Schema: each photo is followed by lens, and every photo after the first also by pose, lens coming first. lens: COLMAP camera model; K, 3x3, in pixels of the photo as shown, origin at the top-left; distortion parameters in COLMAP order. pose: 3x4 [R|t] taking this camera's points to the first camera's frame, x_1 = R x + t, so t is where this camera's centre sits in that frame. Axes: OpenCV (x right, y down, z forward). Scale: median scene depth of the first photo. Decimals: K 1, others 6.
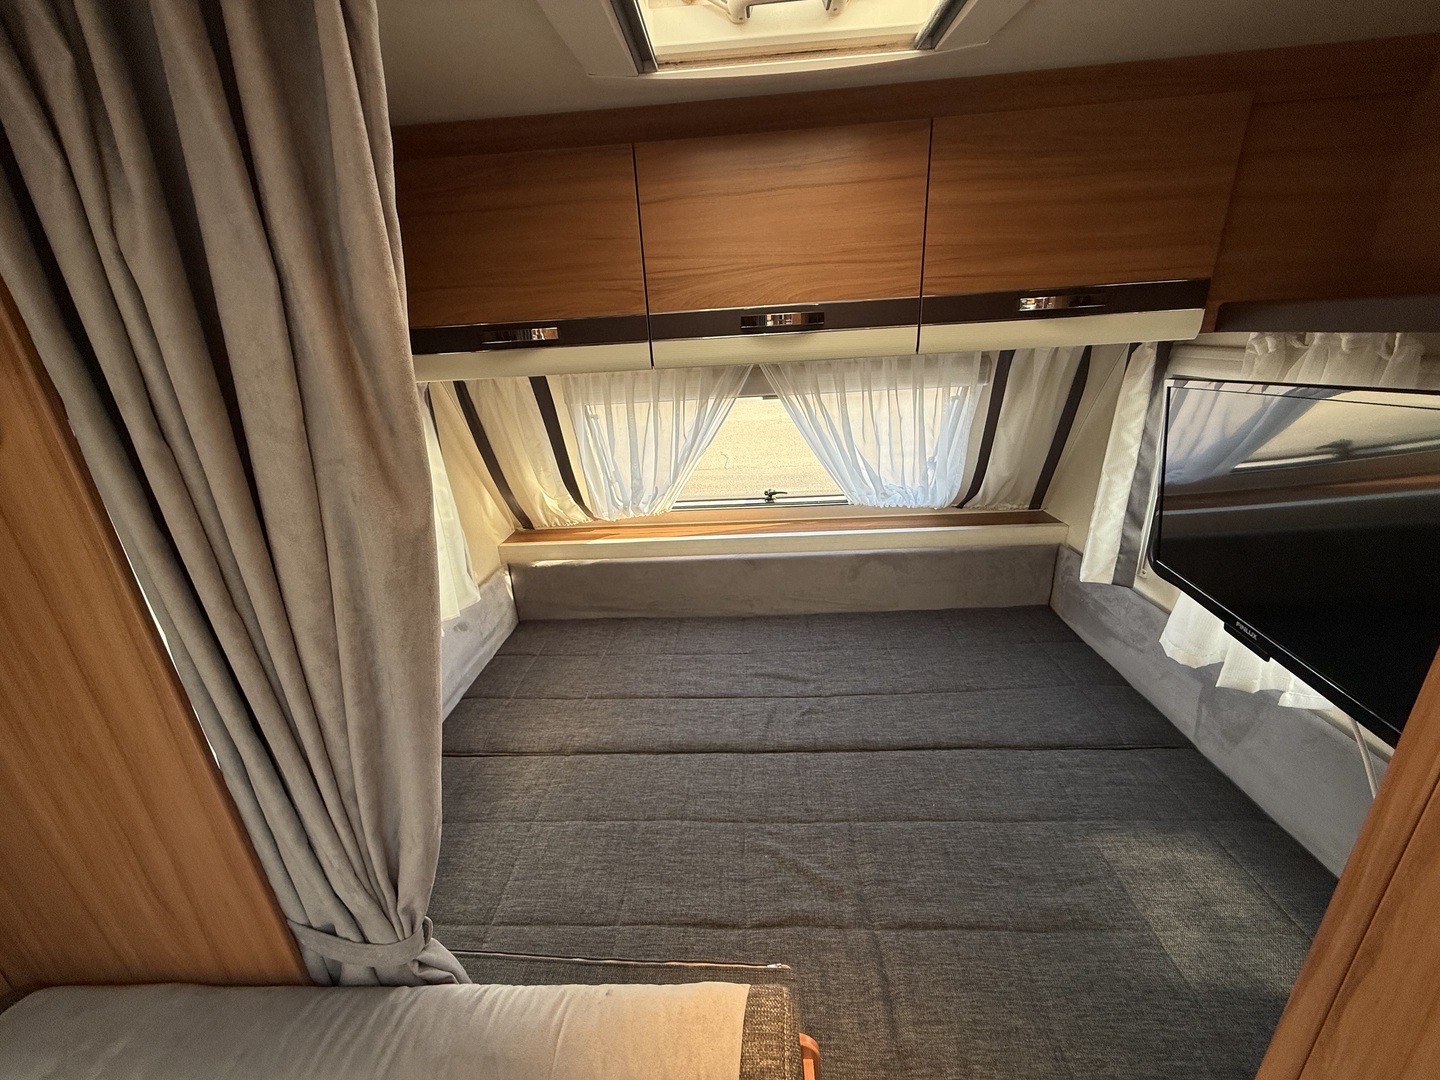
lens RADIAL K [[571.1, 0, 714.3], [0, 571.1, 539.8], [0, 0, 1]] dist [-0.000030, -0.000175]
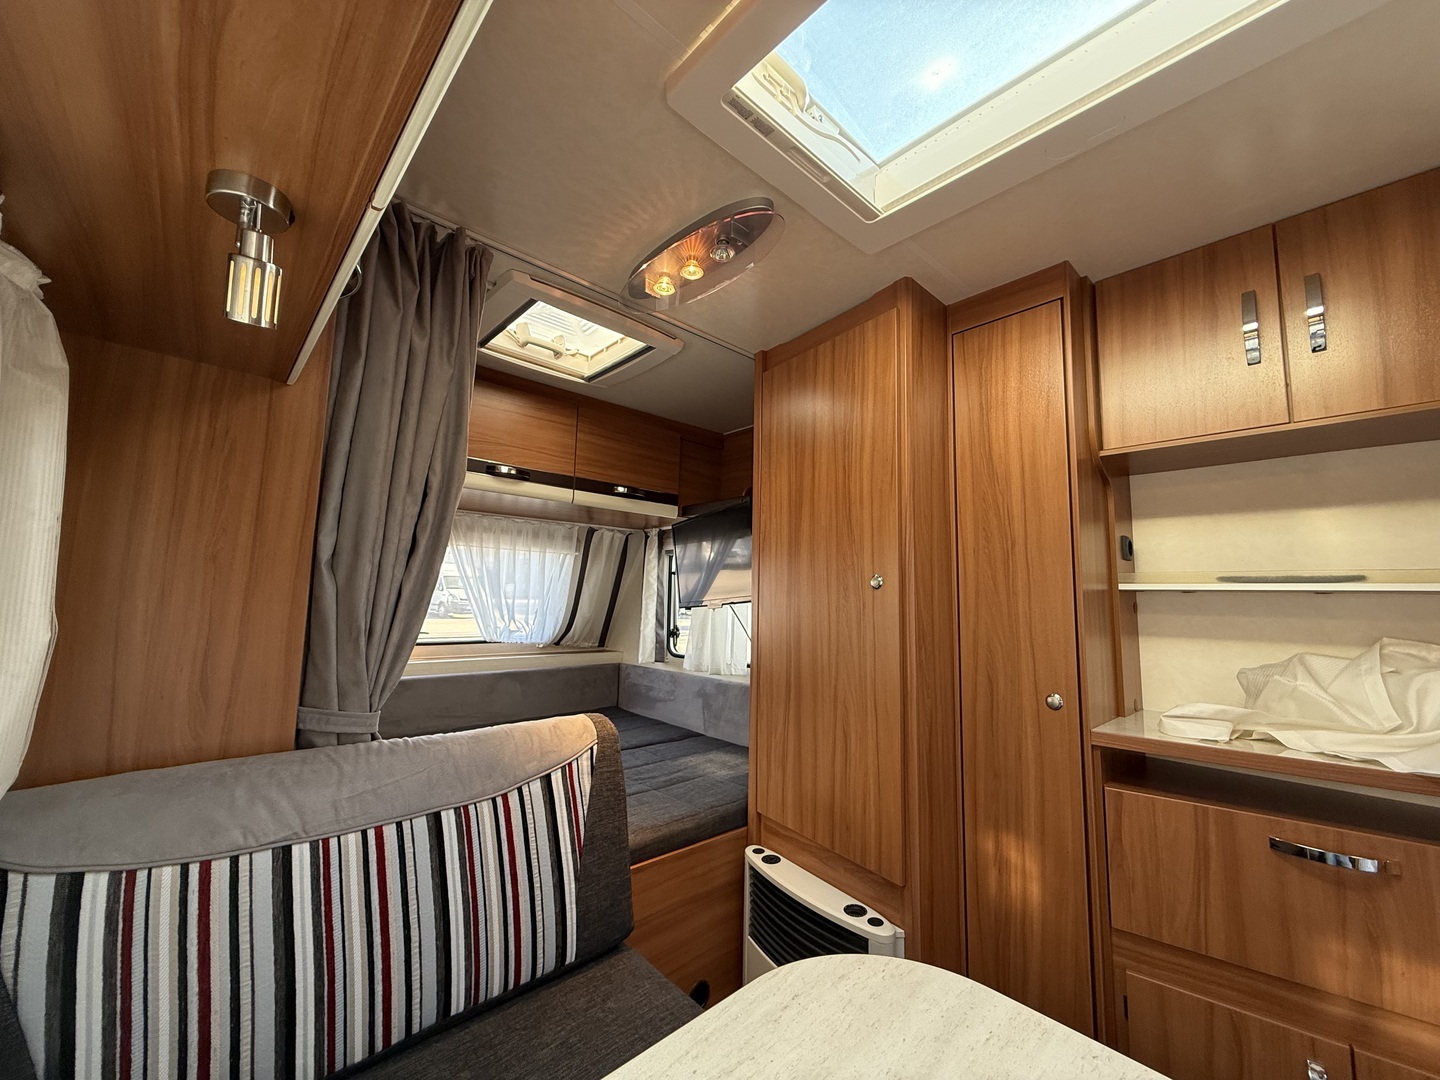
lens RADIAL K [[571.1, 0, 719.2], [0, 571.1, 542.4], [0, 0, 1]] dist [-0.000030, -0.000175]
pose [[0.693670, 0.146149, 0.705310, -0.485299], [0.185493, 0.909927, -0.370979, 0.455094], [-0.695999, 0.388167, 0.604079, -0.362444]]
